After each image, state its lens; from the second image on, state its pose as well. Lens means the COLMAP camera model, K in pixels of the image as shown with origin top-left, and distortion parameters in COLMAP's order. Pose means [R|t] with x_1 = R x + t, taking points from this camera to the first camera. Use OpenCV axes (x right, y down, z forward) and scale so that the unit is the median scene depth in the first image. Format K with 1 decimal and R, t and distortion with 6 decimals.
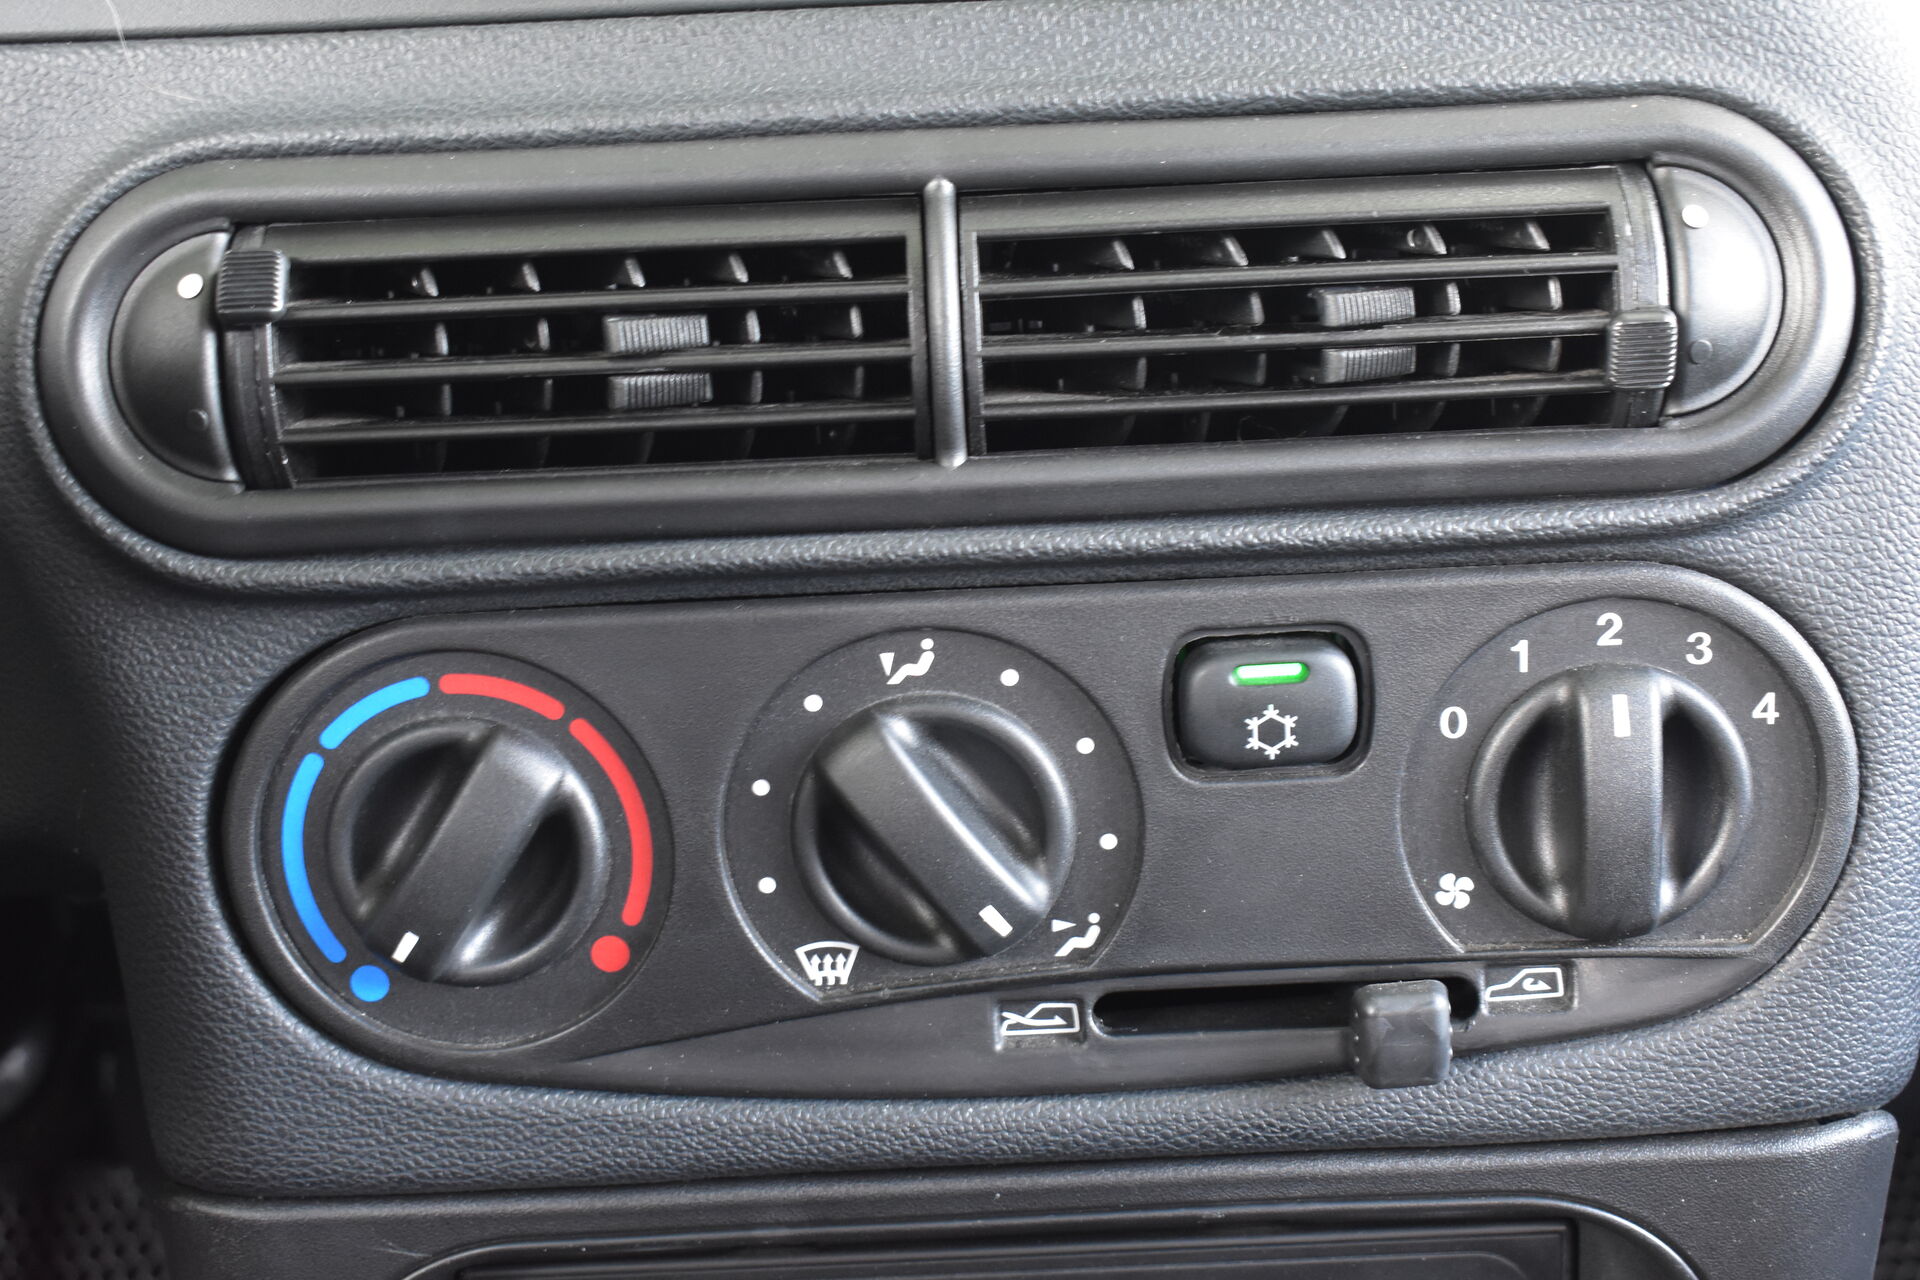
lens RADIAL K [[2765.5, 0, 955.7], [0, 2765.5, 648.1], [0, 0, 1]] dist [-0.045585, 0.000000]
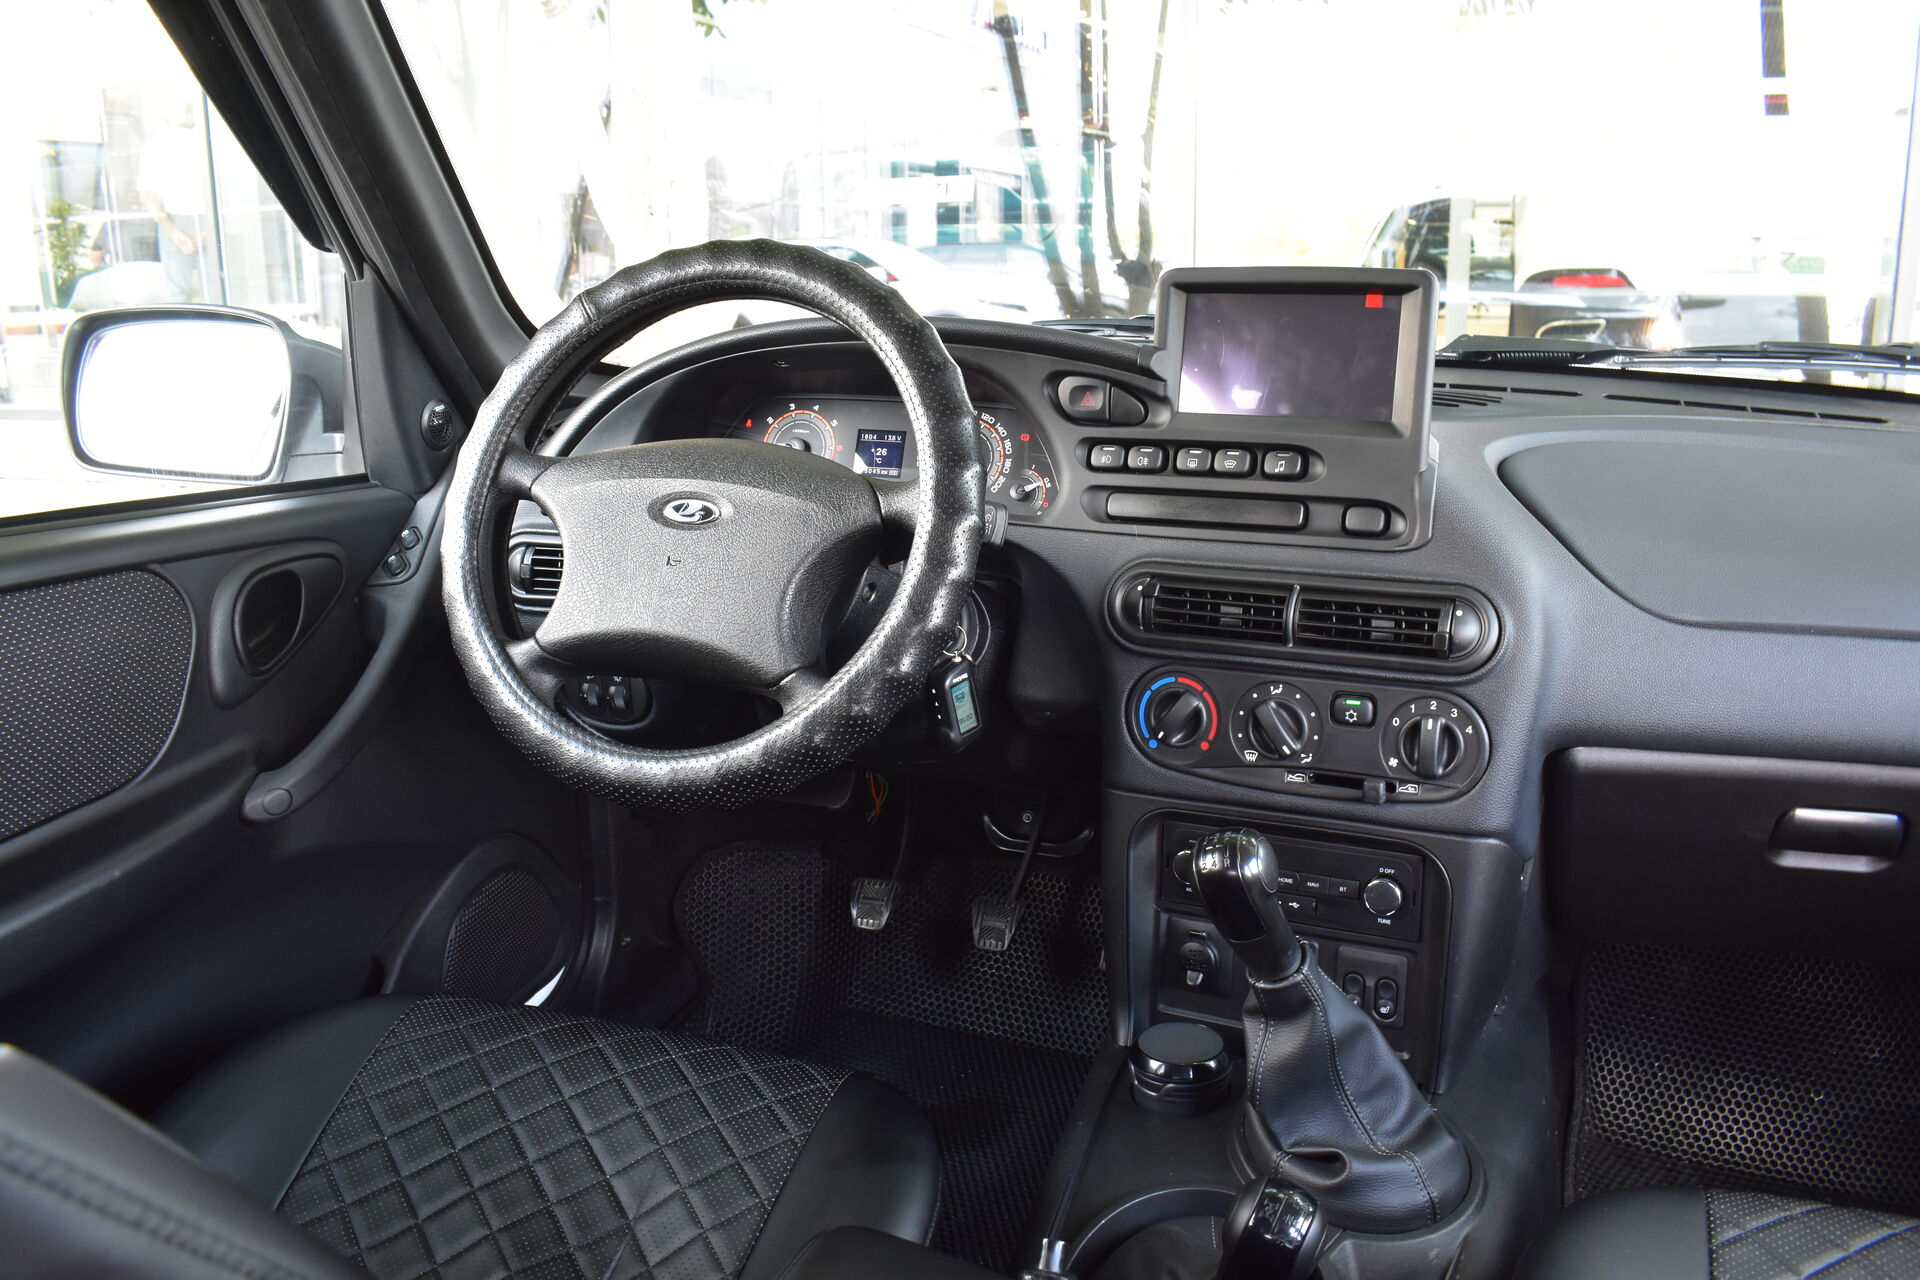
lens RADIAL K [[1520.1, 0, 959.9], [0, 1520.1, 641.6], [0, 0, 1]] dist [-0.002052, -0.000856]
pose [[0.880154, 0.136815, -0.454544, 0.639595], [-0.186031, 0.980383, -0.065131, 0.184554], [0.436716, 0.141885, 0.888340, -1.425565]]
